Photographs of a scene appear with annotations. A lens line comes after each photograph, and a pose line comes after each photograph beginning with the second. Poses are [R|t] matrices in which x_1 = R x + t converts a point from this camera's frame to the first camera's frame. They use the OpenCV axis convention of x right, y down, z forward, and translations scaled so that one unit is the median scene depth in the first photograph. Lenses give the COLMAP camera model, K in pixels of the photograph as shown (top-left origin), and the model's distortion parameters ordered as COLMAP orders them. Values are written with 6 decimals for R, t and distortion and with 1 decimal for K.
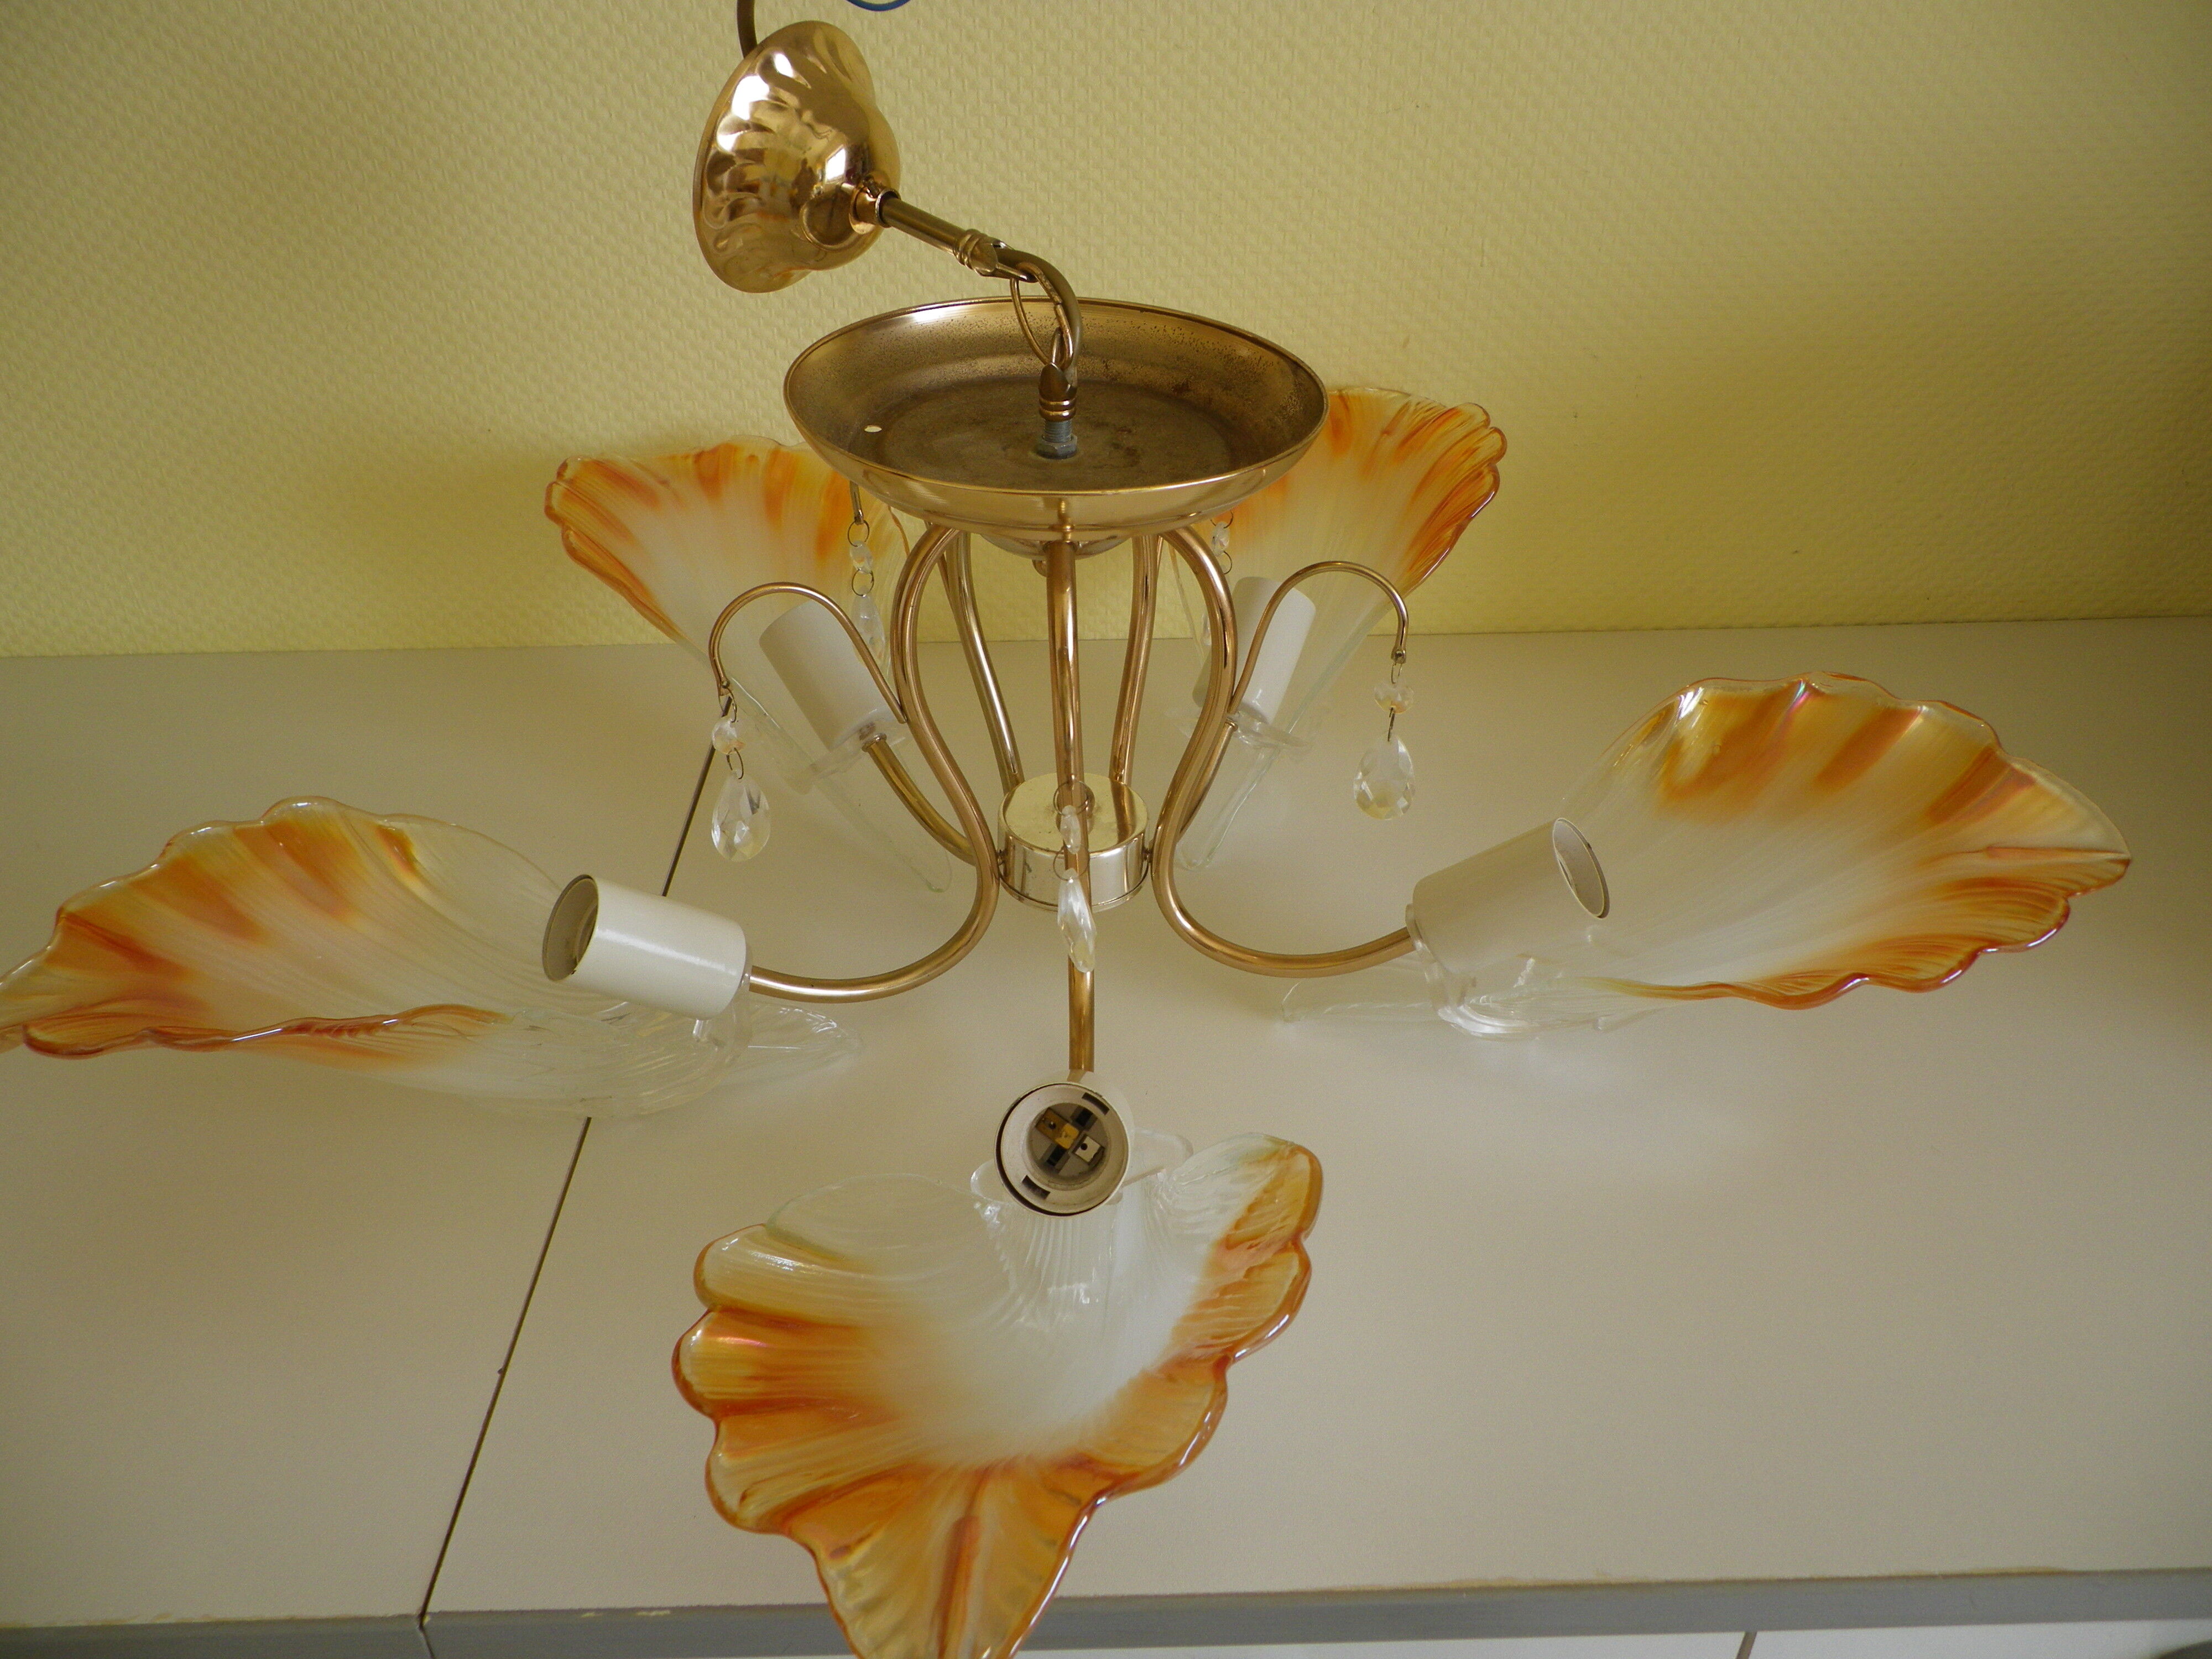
lens RADIAL K [[1679.6, 0, 1110.4], [0, 1679.6, 830.1], [0, 0, 1]] dist [-0.004399, -0.001553]
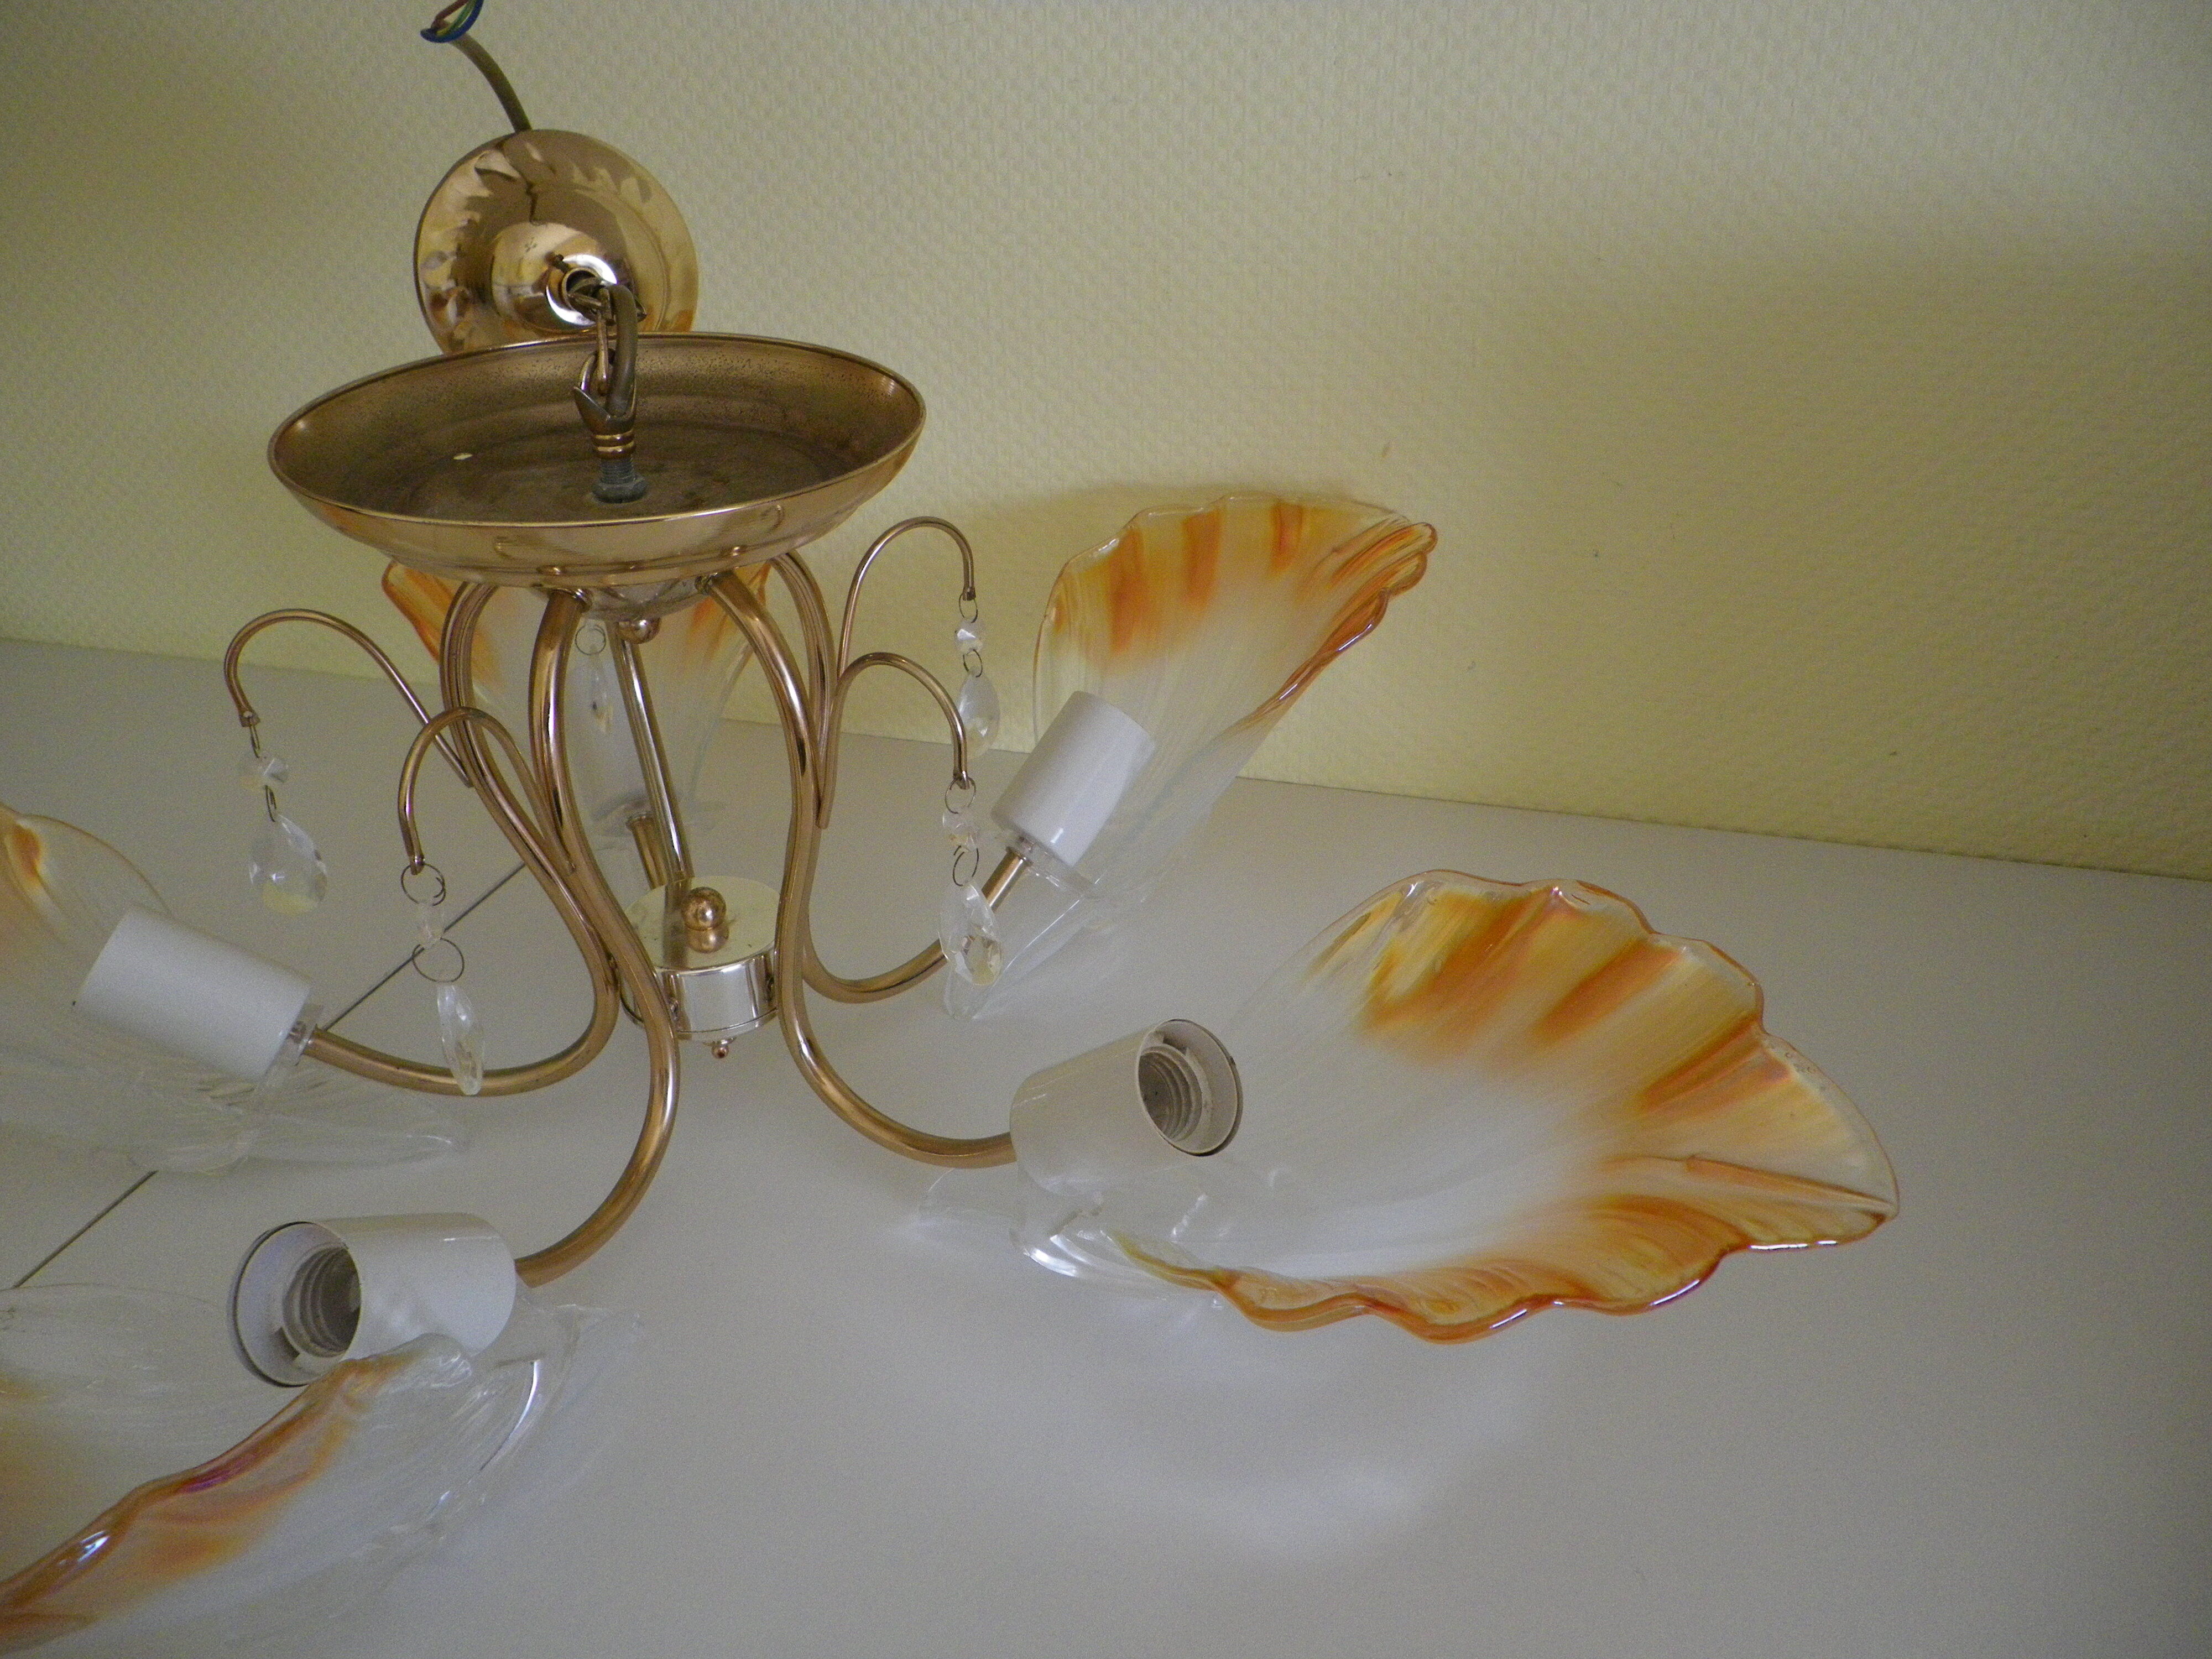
lens RADIAL K [[1679.6, 0, 1107.8], [0, 1679.6, 825.2], [0, 0, 1]] dist [-0.004399, -0.001553]
pose [[0.951891, 0.133649, -0.275757, 0.318795], [-0.156531, 0.985687, -0.062607, -0.029727], [0.263442, 0.102760, 0.959186, 0.176397]]
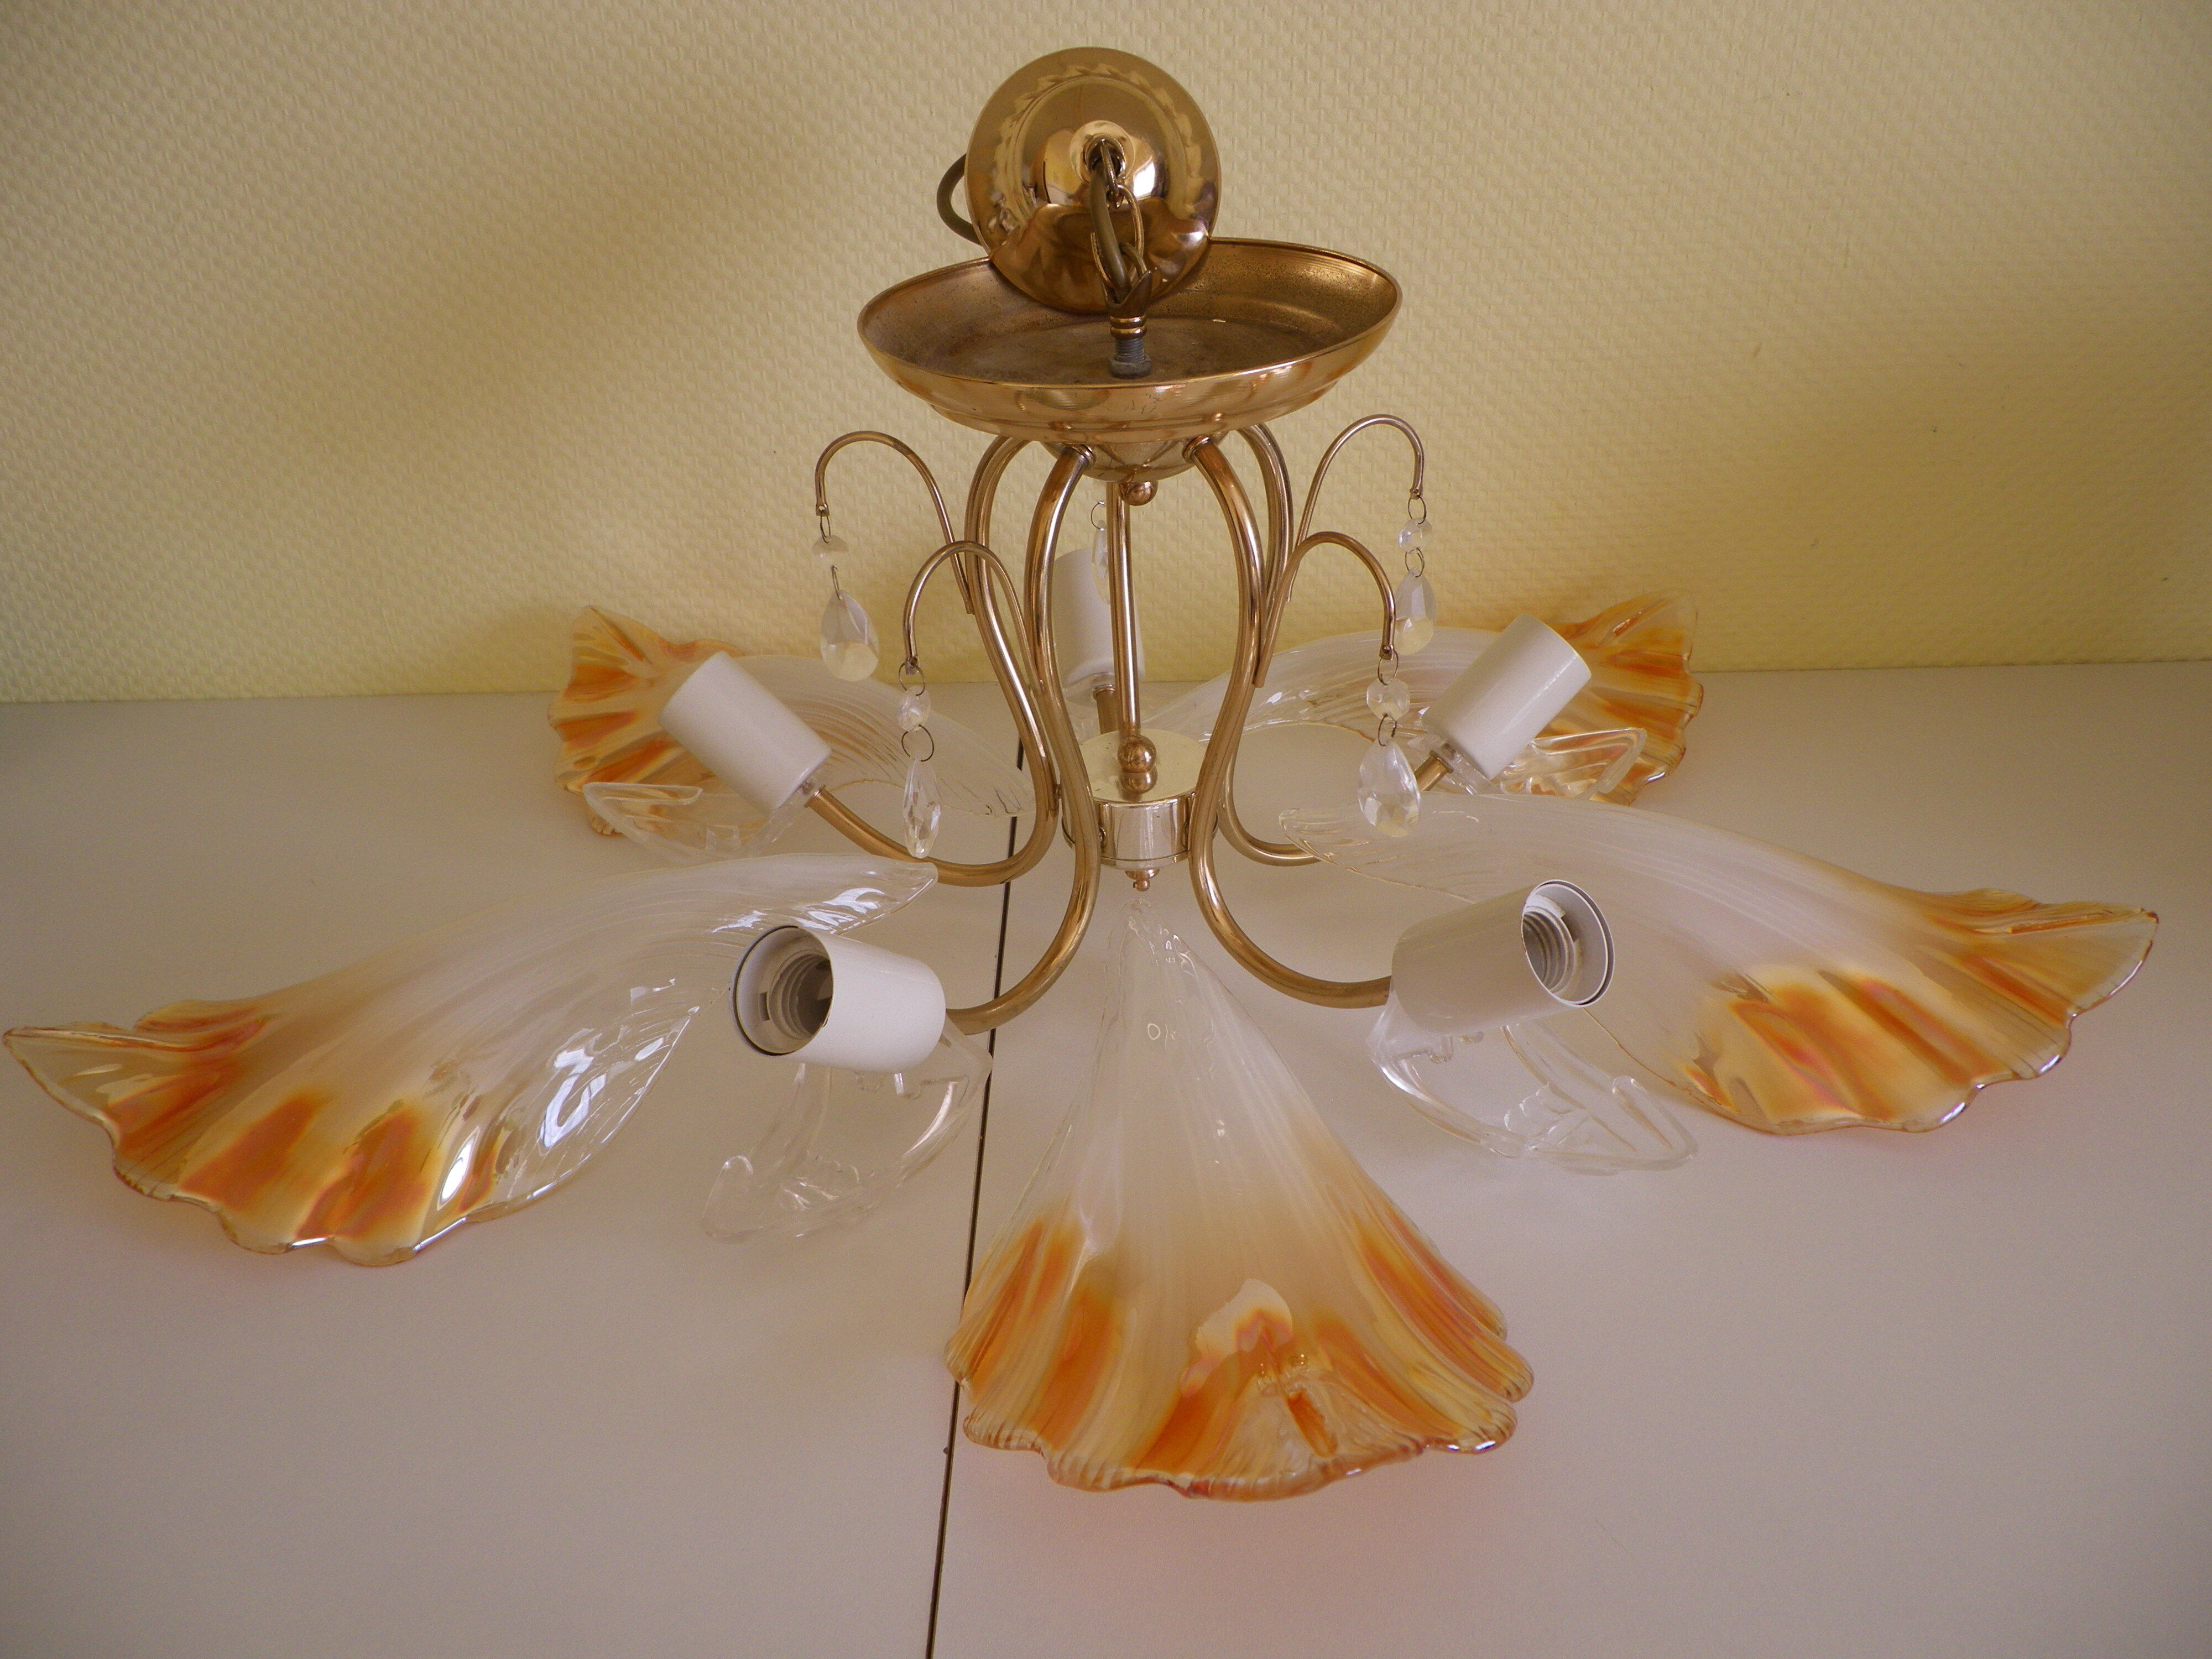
lens RADIAL K [[1679.6, 0, 1115.5], [0, 1679.6, 829.9], [0, 0, 1]] dist [-0.004399, -0.001553]
pose [[0.999590, -0.001299, -0.028617, -0.162323], [-0.000821, 0.997262, -0.073945, 0.046330], [0.028634, 0.073939, 0.996852, 0.085384]]
